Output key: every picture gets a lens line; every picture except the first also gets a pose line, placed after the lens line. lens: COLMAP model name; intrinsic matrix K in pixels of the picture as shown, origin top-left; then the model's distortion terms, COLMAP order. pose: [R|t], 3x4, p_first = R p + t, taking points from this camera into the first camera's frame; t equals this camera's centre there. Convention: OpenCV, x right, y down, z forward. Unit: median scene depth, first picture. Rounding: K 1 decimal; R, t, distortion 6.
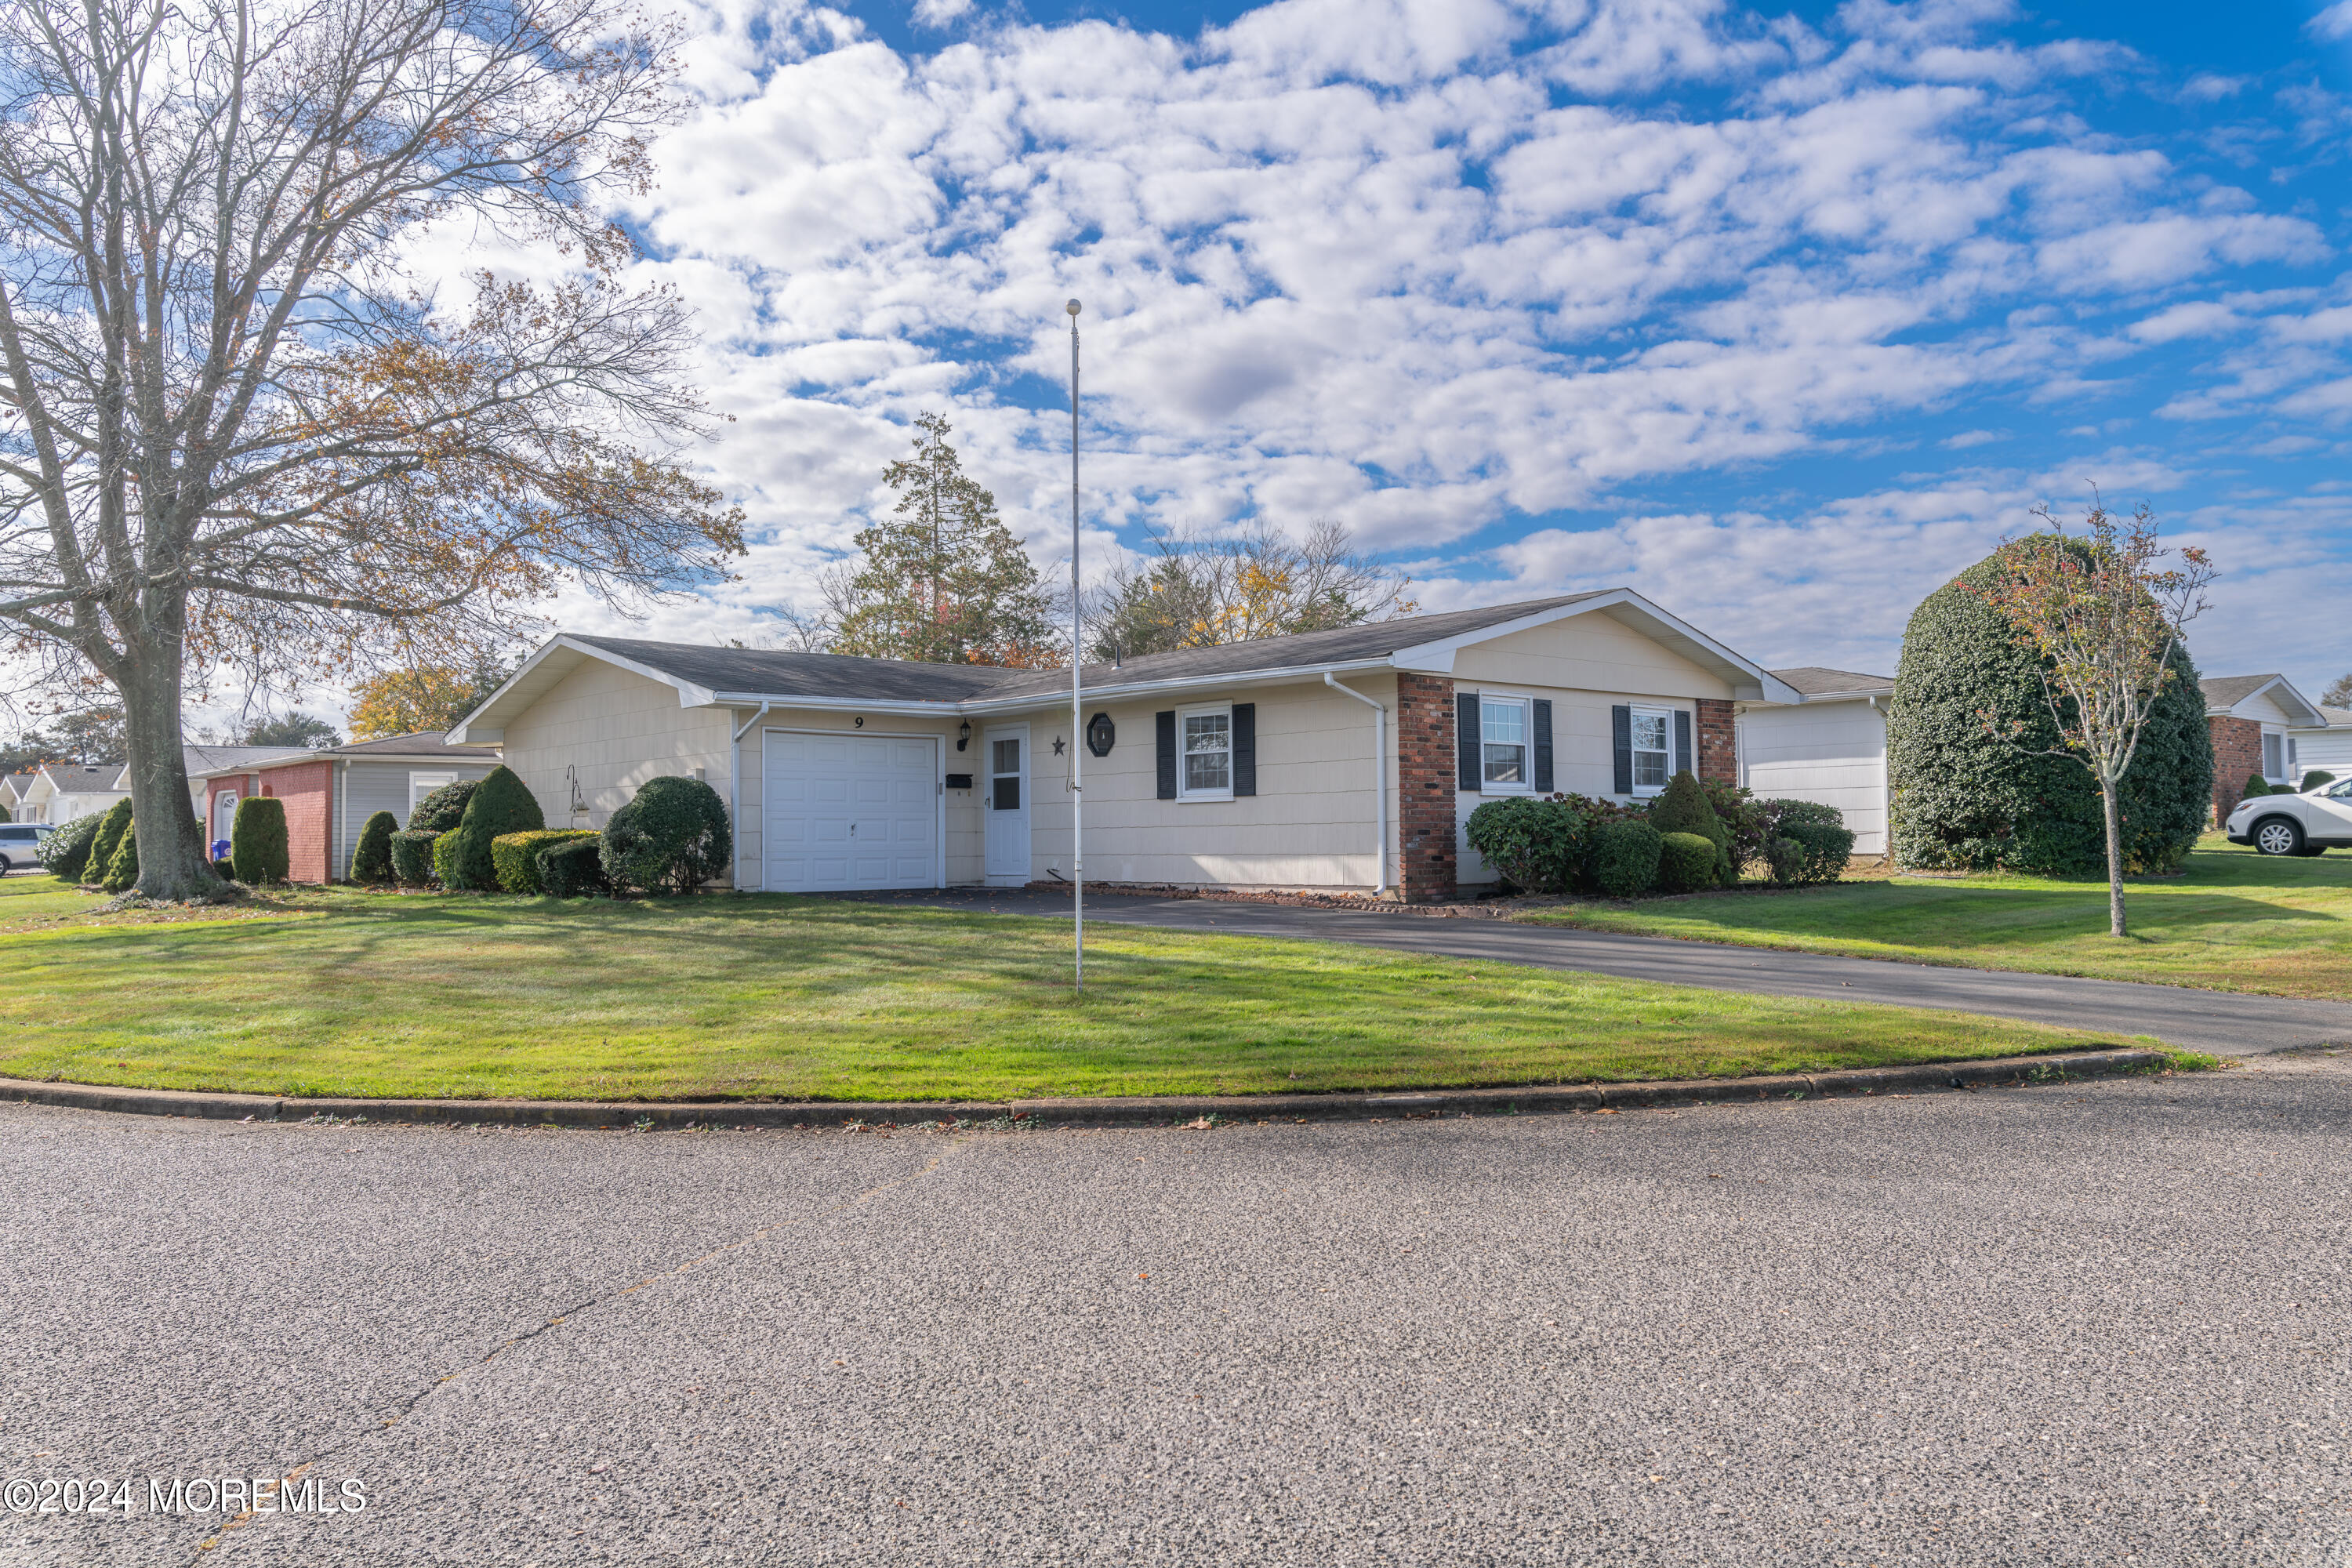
lens RADIAL K [[1673.8, 0, 1176.0], [0, 1673.8, 784.0], [0, 0, 1]] dist [0.000496, -0.000444]
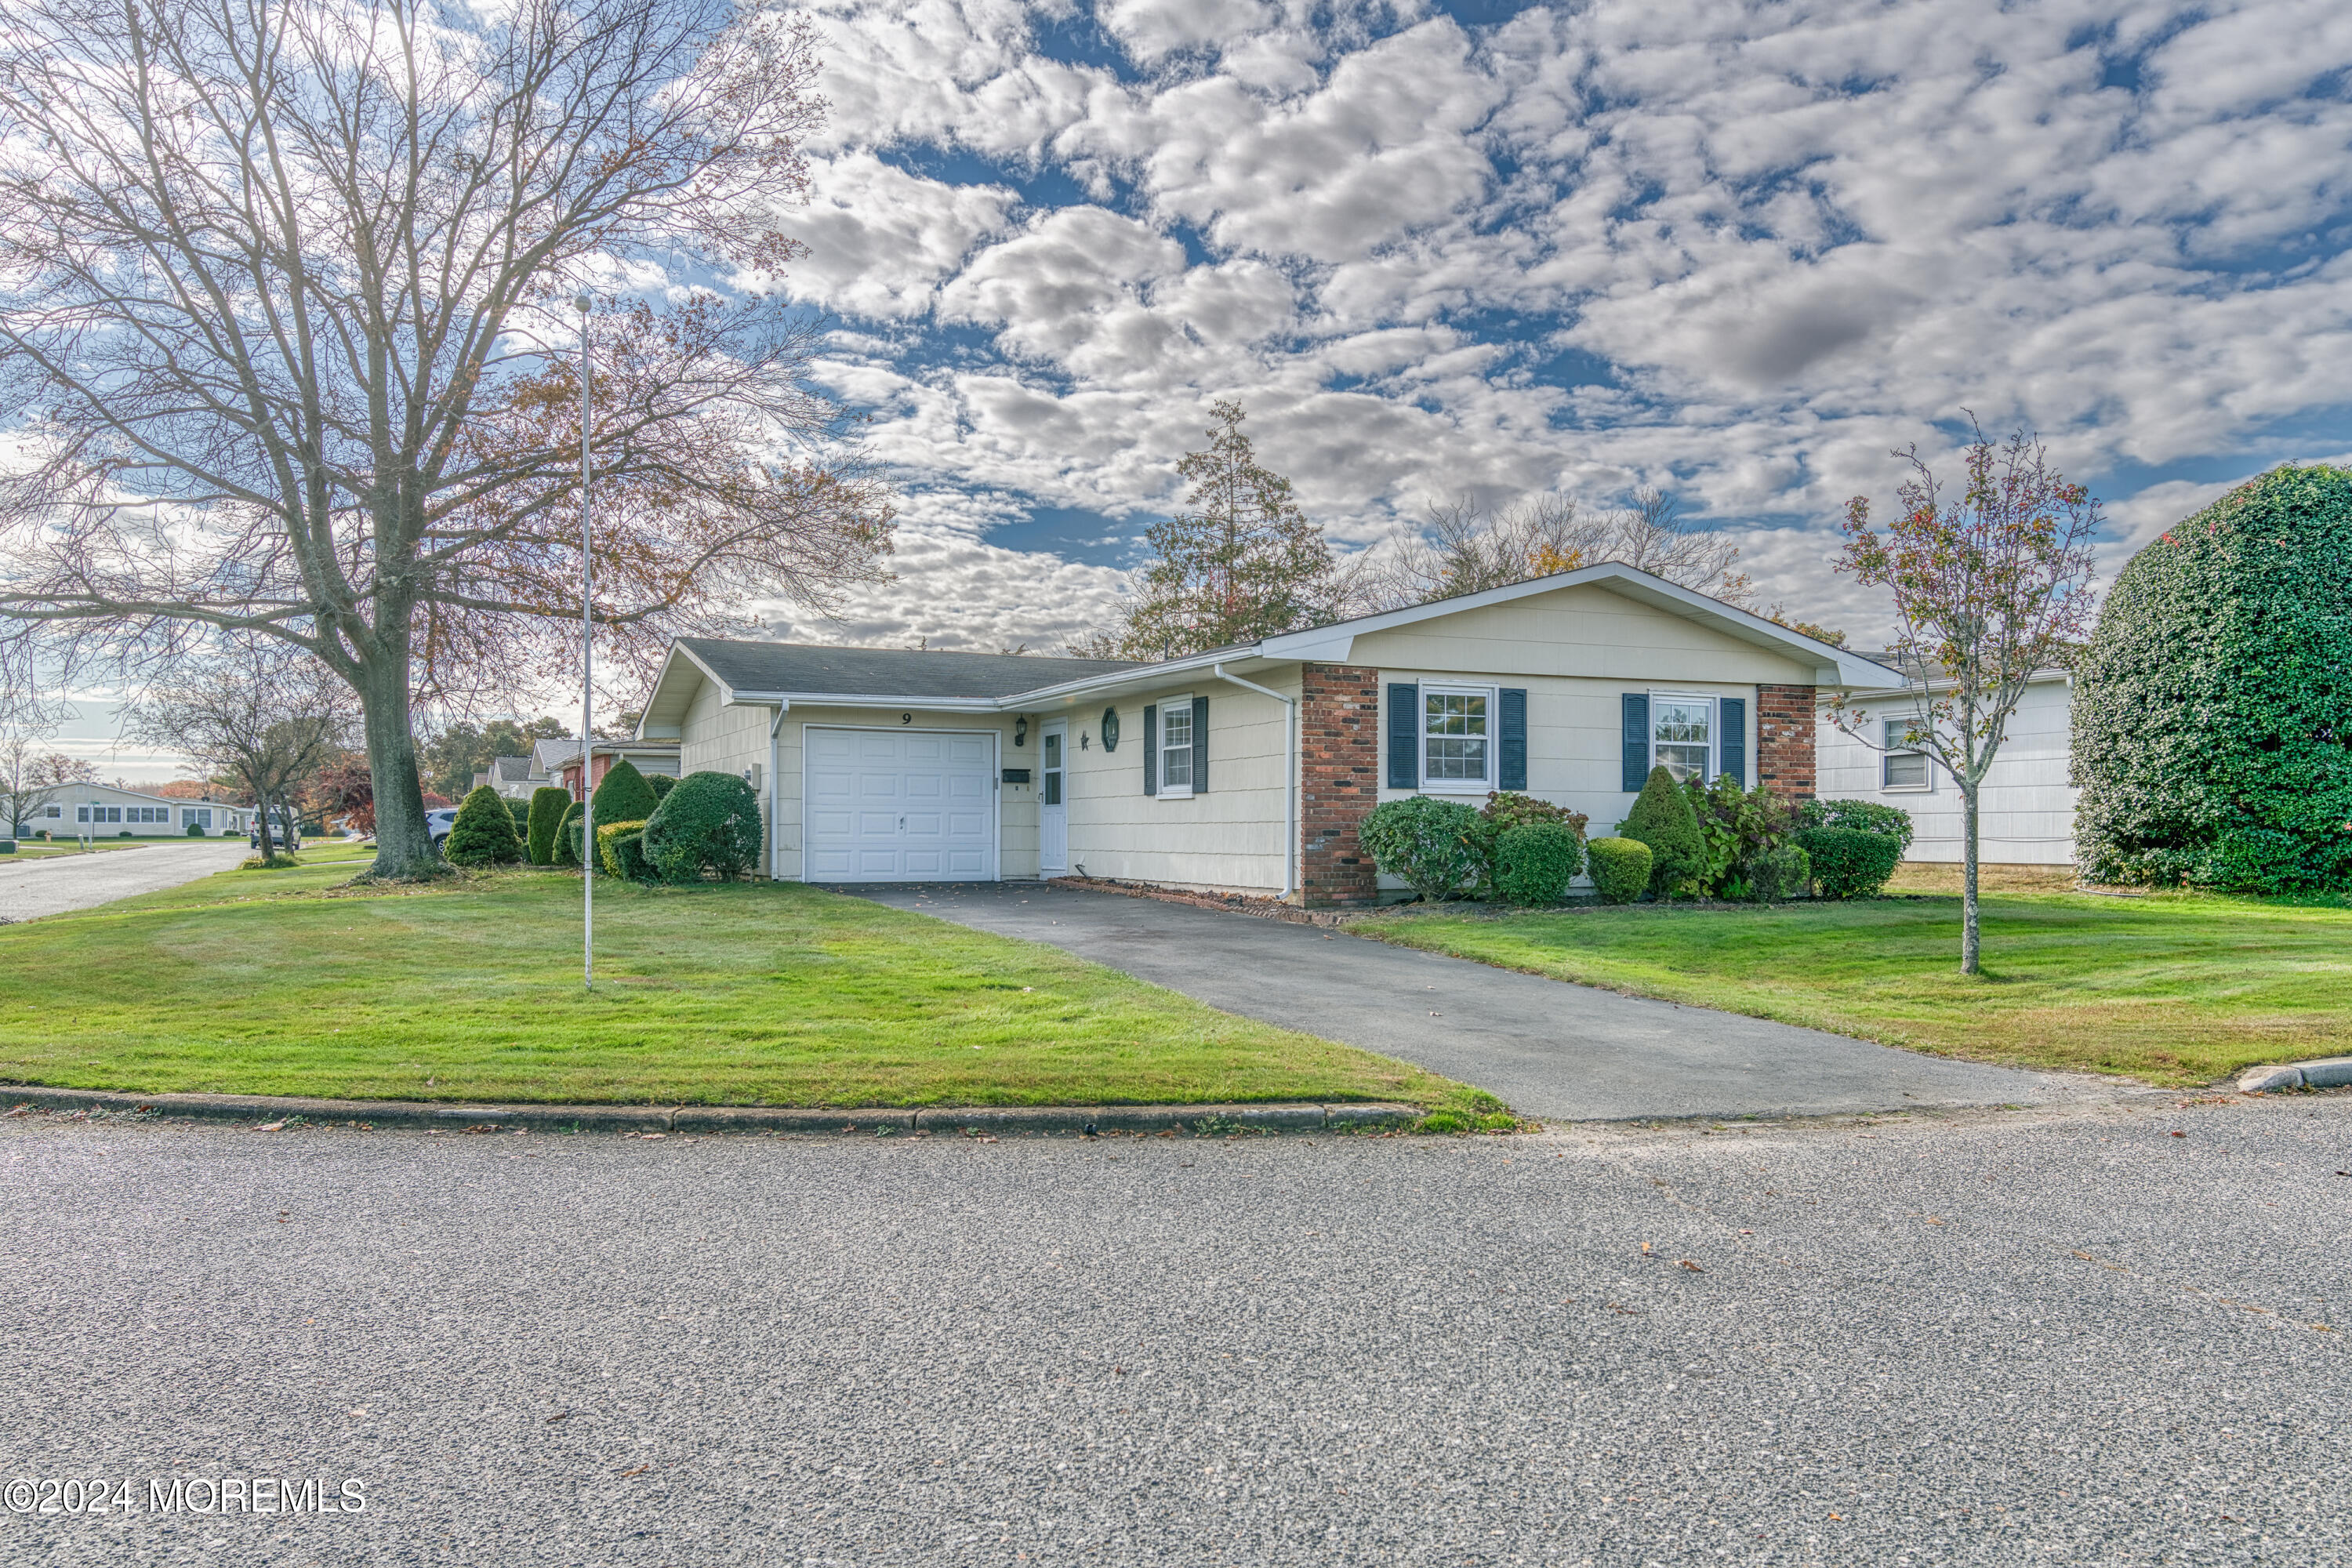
lens RADIAL K [[1700.4, 0, 1176.0], [0, 1700.4, 784.0], [0, 0, 1]] dist [0.073097, -0.002629]
pose [[0.957625, 0.003255, -0.287998, 0.267227], [-0.001616, 0.999981, 0.005927, -0.003178], [0.288012, -0.005210, 0.957613, 0.050614]]
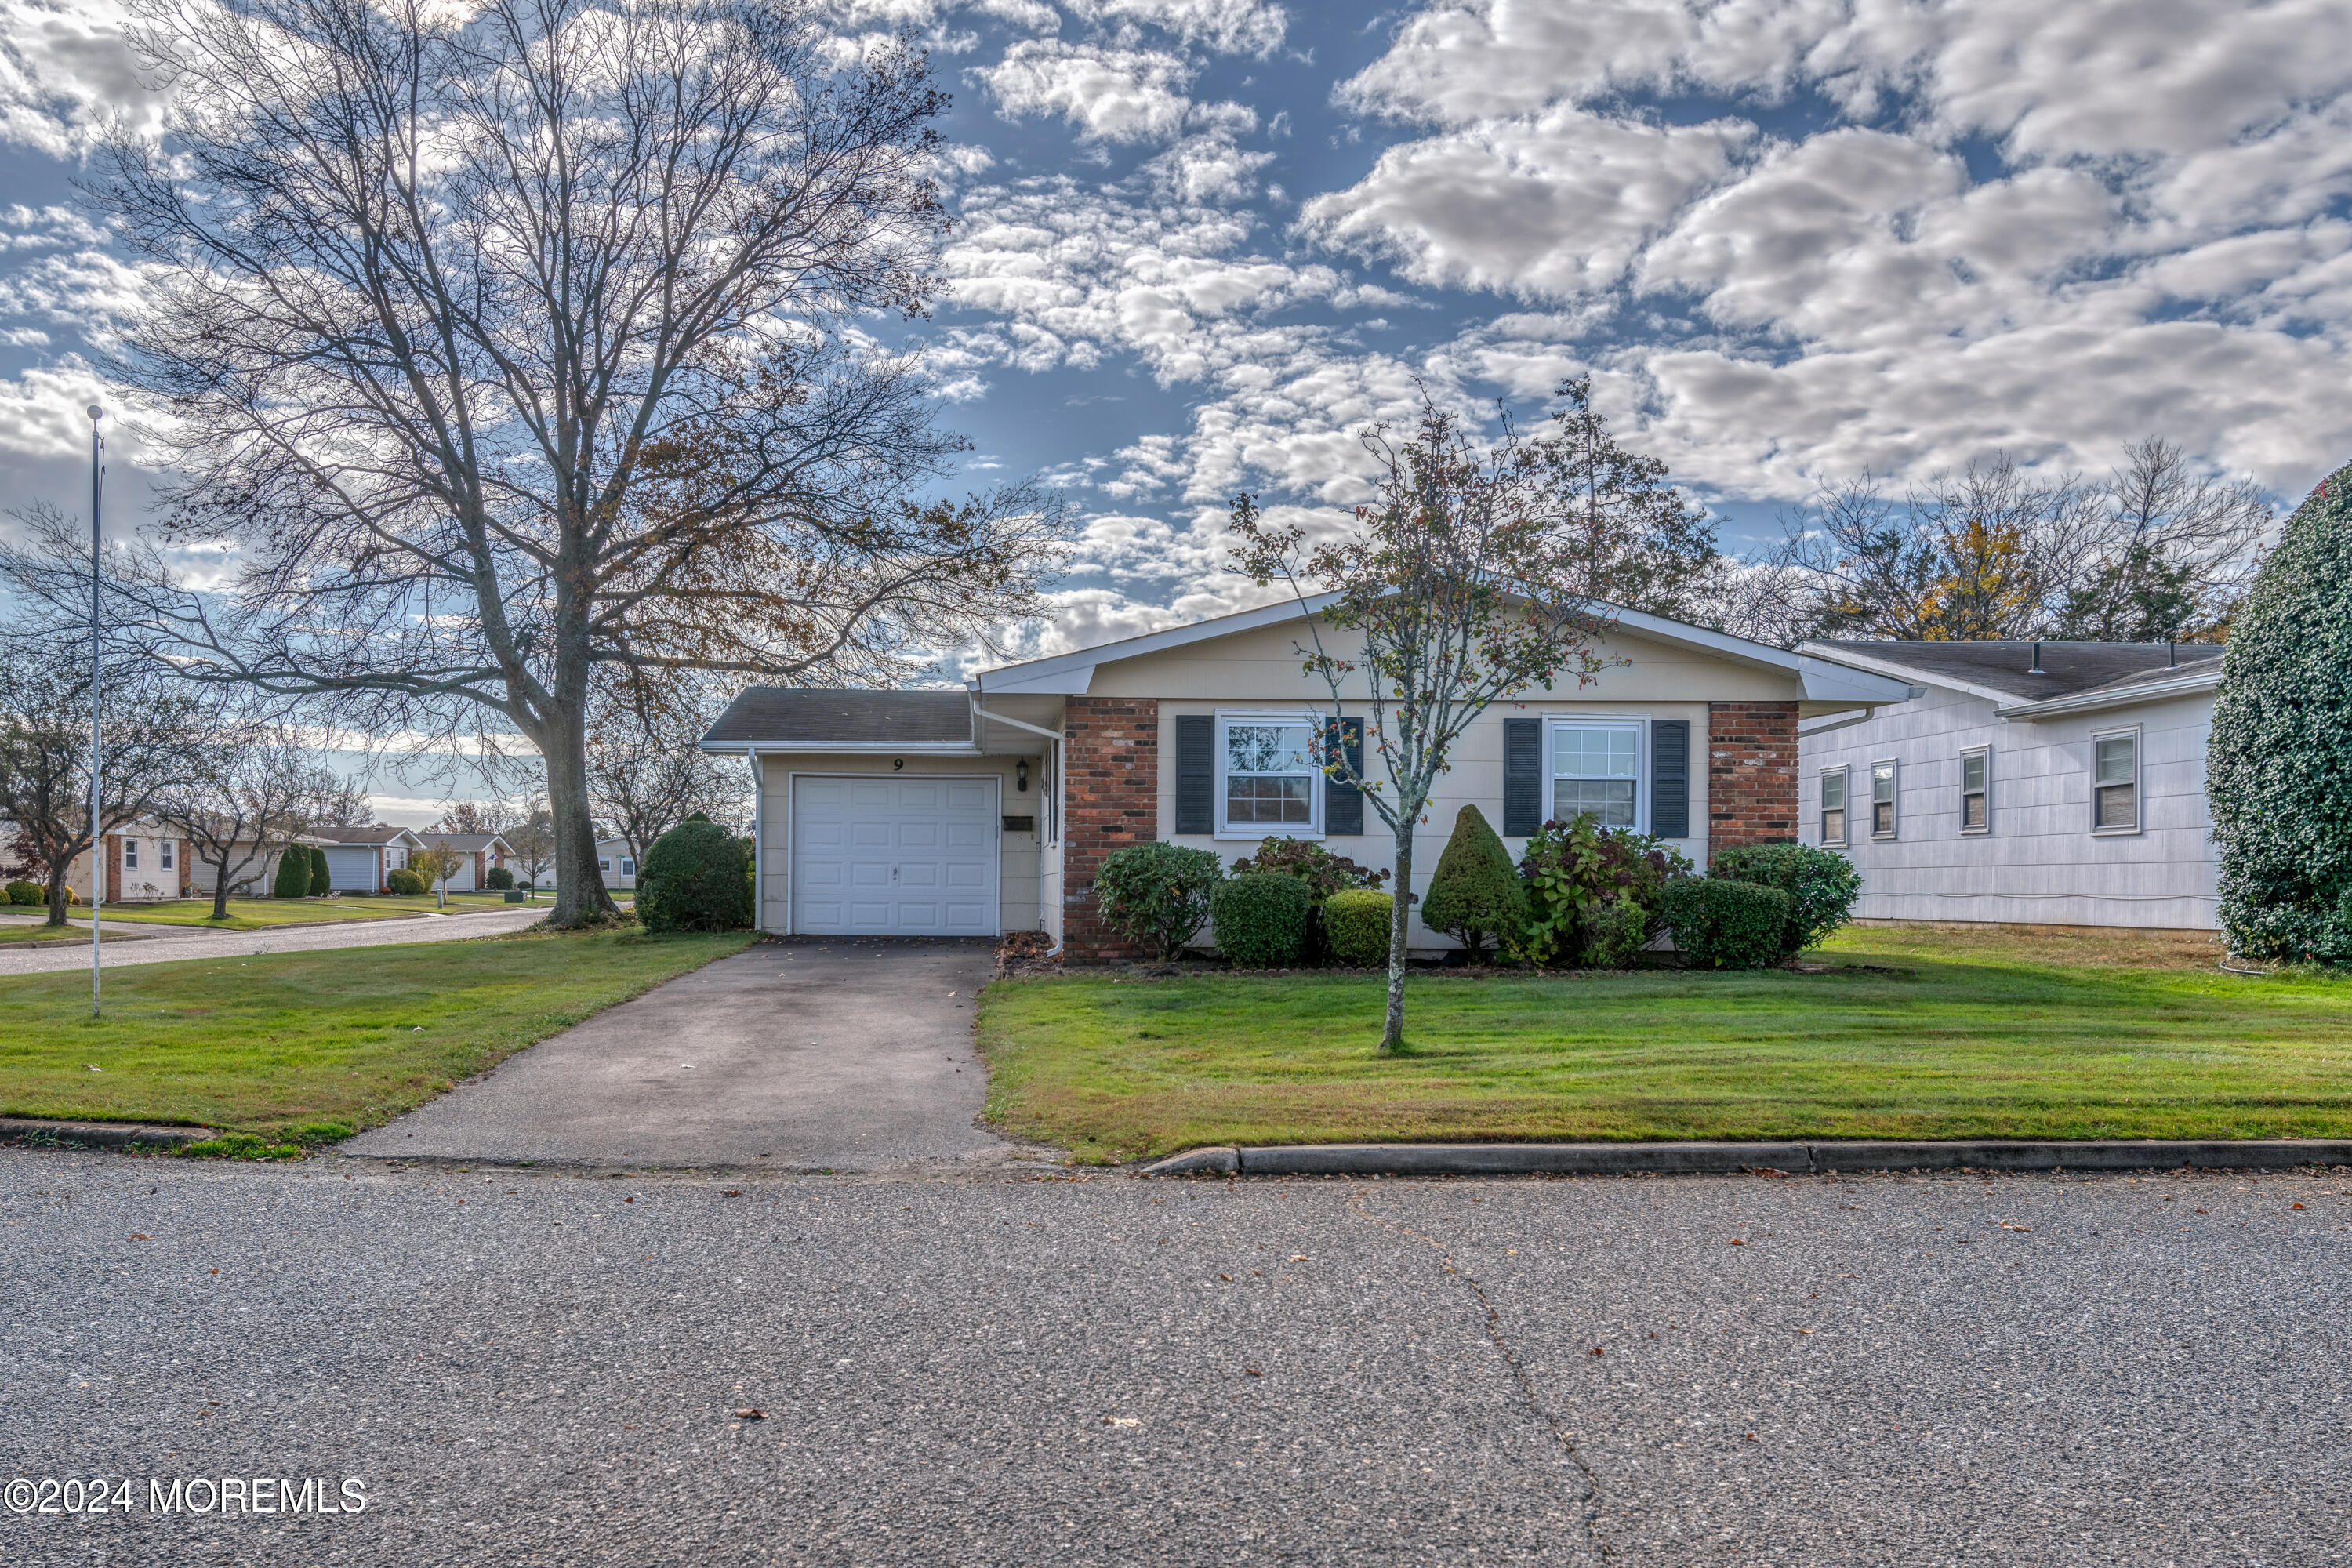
lens RADIAL K [[1962.7, 0, 1064.7], [0, 1962.7, 734.4], [0, 0, 1]] dist [0.049904, -0.005682]
pose [[0.774481, -0.035956, -0.631575, 0.602344], [0.008386, 0.998879, -0.046583, -0.000313], [0.632542, 0.030781, 0.773914, 0.174458]]
